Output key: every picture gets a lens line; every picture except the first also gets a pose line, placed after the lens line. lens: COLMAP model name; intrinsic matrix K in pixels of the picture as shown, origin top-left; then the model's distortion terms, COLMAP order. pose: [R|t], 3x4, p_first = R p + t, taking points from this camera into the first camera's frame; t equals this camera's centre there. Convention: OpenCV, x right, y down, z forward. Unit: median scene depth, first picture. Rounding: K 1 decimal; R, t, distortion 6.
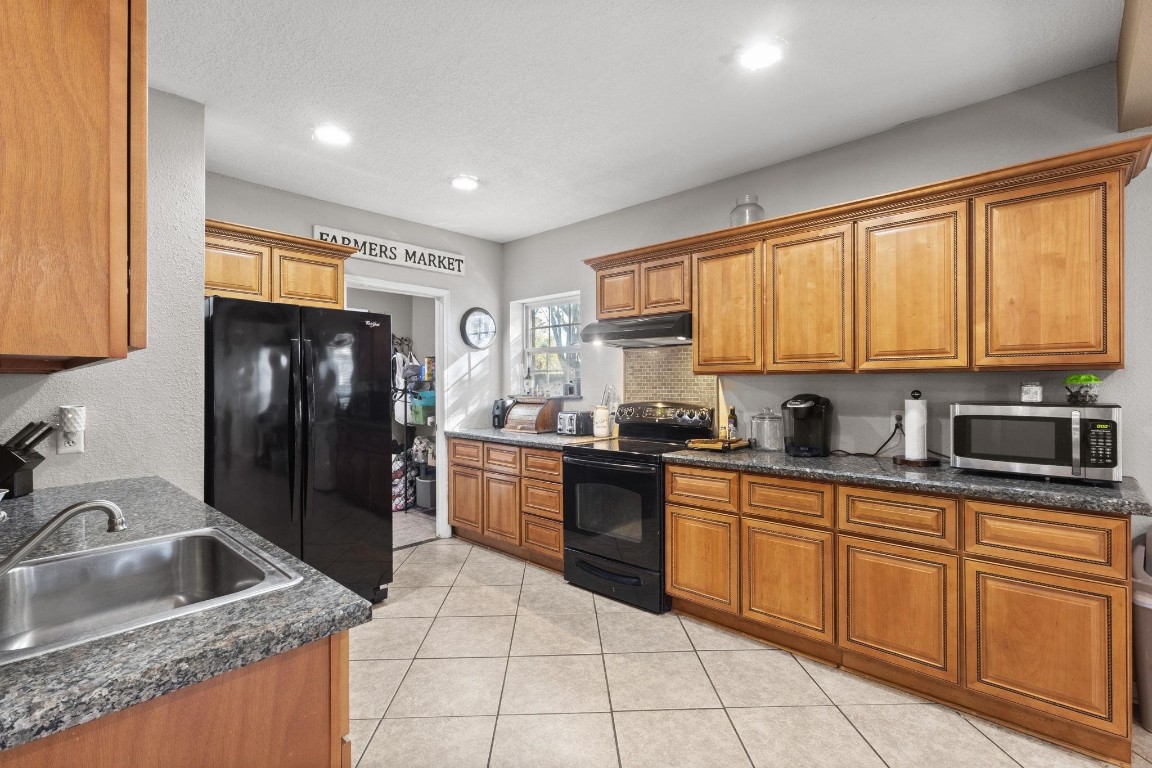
lens RADIAL K [[526.9, 0, 576.0], [0, 526.9, 384.0], [0, 0, 1]] dist [-0.000998, 0.000595]
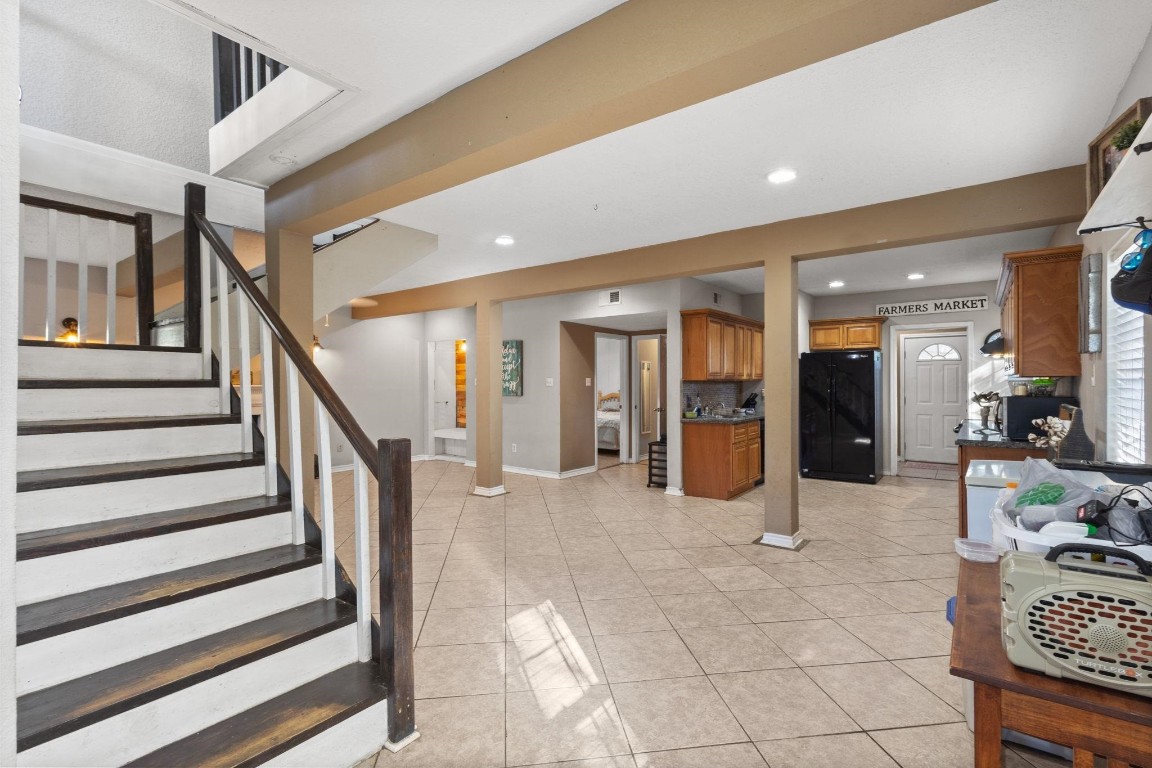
lens RADIAL K [[526.9, 0, 576.0], [0, 526.9, 384.0], [0, 0, 1]] dist [-0.000998, 0.000595]
pose [[0.112063, 0.000133, -0.993701, 1.293117], [0.002005, 0.999998, 0.000360, 0.001244], [0.993699, -0.002032, 0.112062, -0.354657]]
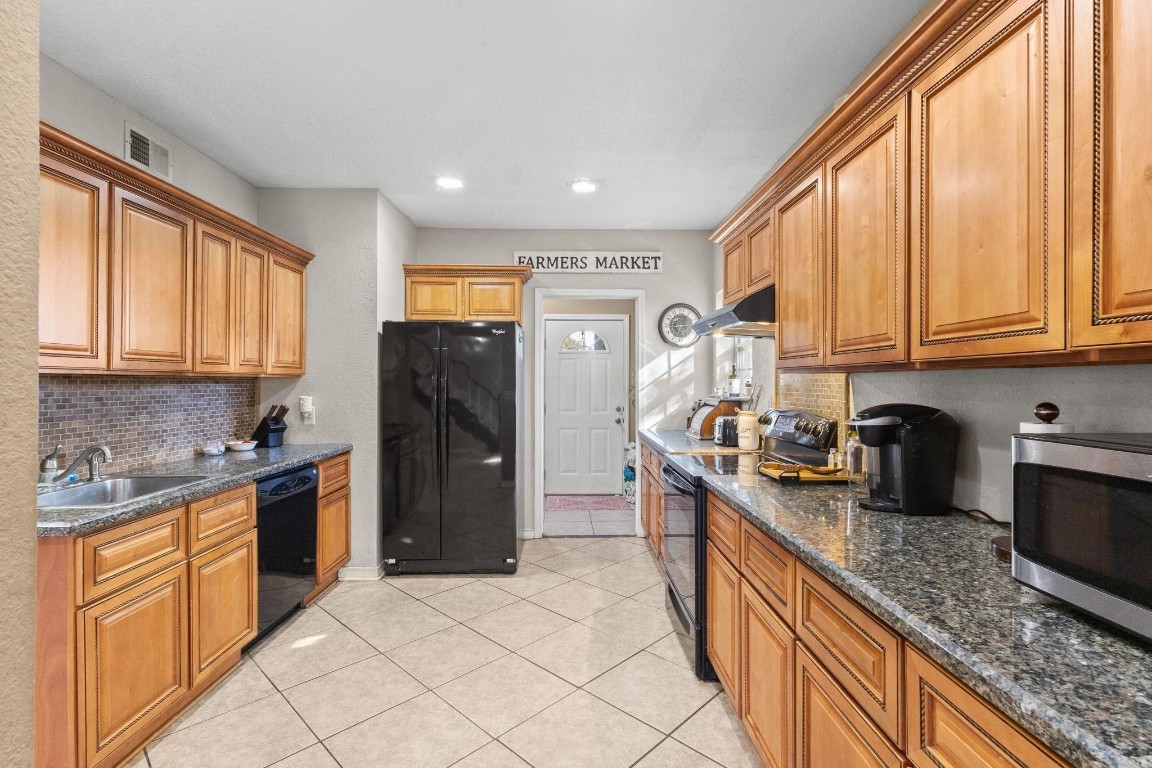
lens RADIAL K [[526.9, 0, 576.0], [0, 526.9, 384.0], [0, 0, 1]] dist [-0.000998, 0.000595]
pose [[0.700464, 0.005371, -0.713668, 0.429732], [-0.002929, 0.999985, 0.004652, -0.003588], [0.713682, -0.001168, 0.700469, 0.235359]]
